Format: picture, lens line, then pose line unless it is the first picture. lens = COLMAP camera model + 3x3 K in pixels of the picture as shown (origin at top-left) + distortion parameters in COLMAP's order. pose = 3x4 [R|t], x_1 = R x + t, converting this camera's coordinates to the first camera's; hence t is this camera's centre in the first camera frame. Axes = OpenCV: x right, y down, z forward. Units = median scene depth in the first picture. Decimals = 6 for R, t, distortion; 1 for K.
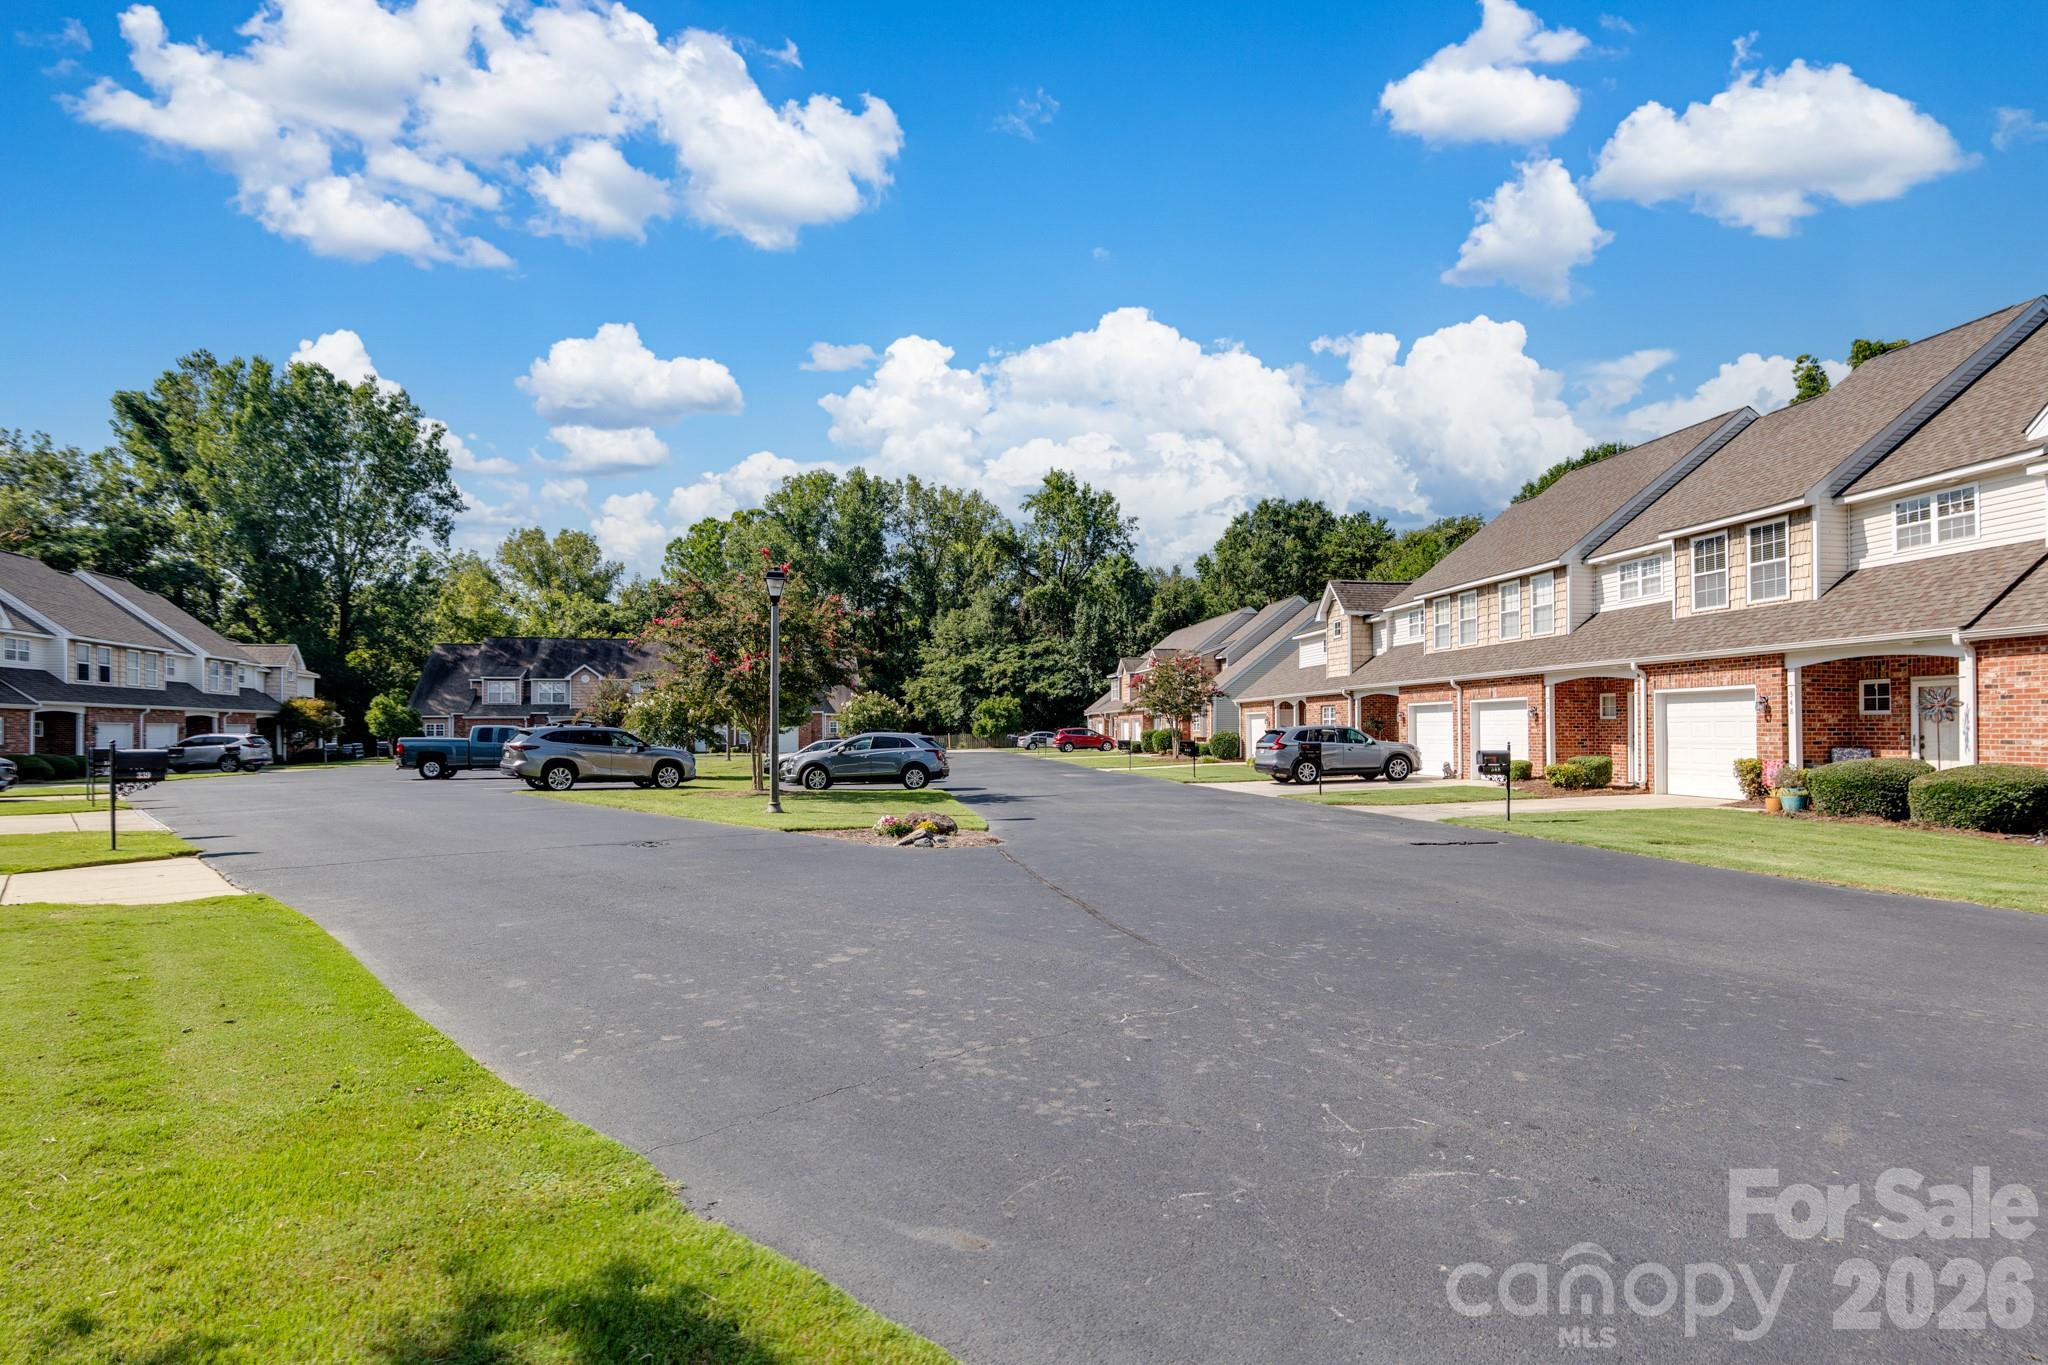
lens RADIAL K [[962.5, 0, 1032.3], [0, 962.5, 694.6], [0, 0, 1]] dist [-0.013270, 0.000659]
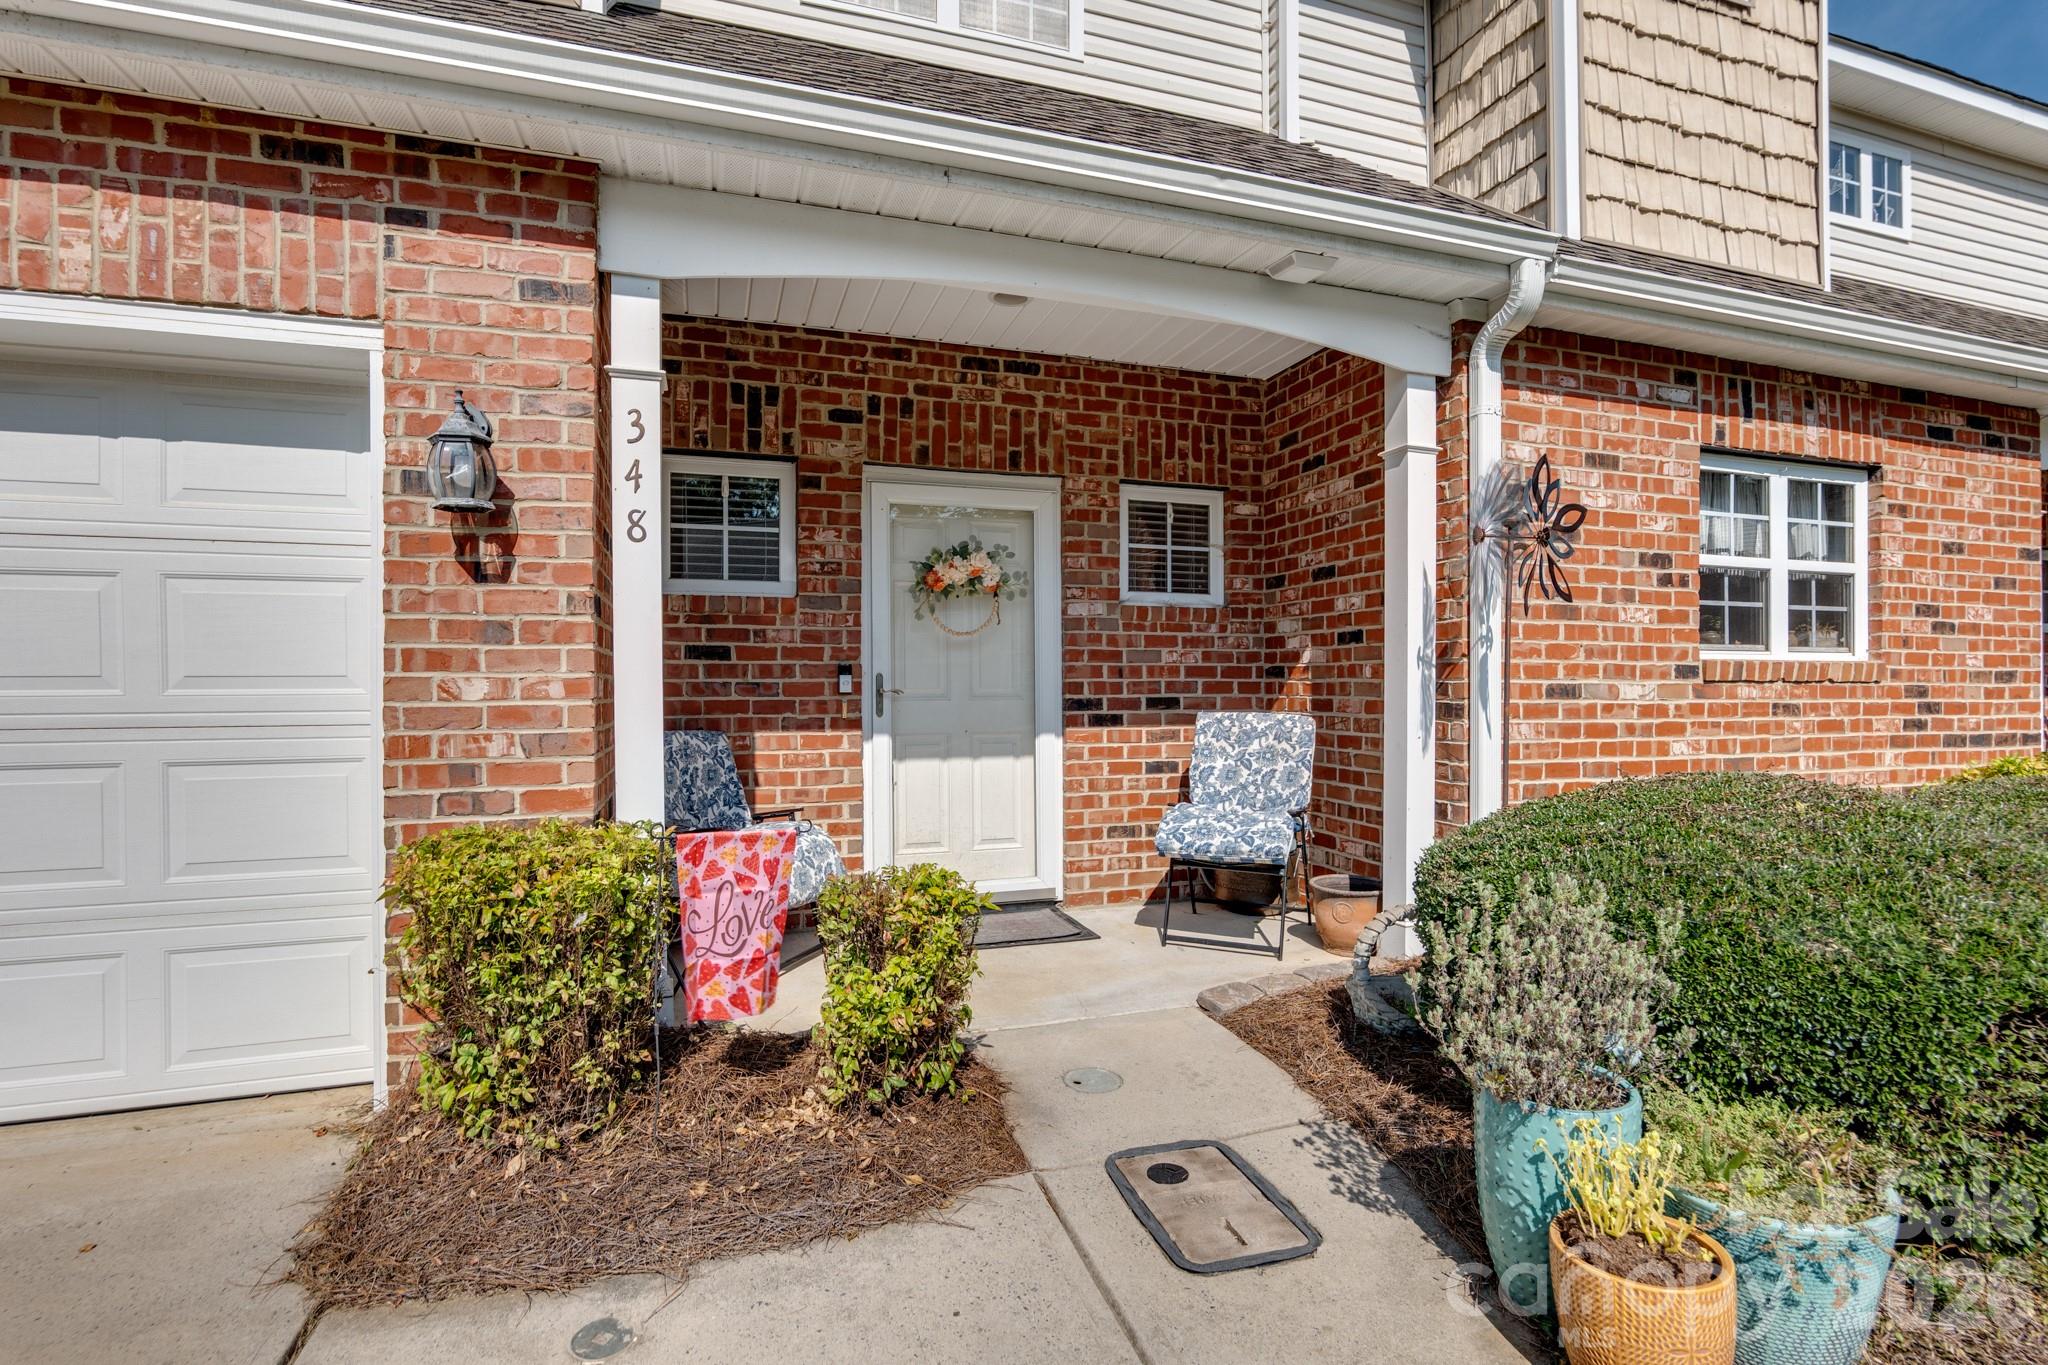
lens RADIAL K [[962.5, 0, 1032.3], [0, 962.5, 694.6], [0, 0, 1]] dist [-0.013270, 0.000659]
pose [[-0.194523, 0.001823, 0.980896, 0.612743], [-0.032349, 0.999442, -0.008273, 0.046365], [-0.980364, -0.033340, -0.194356, 0.961166]]
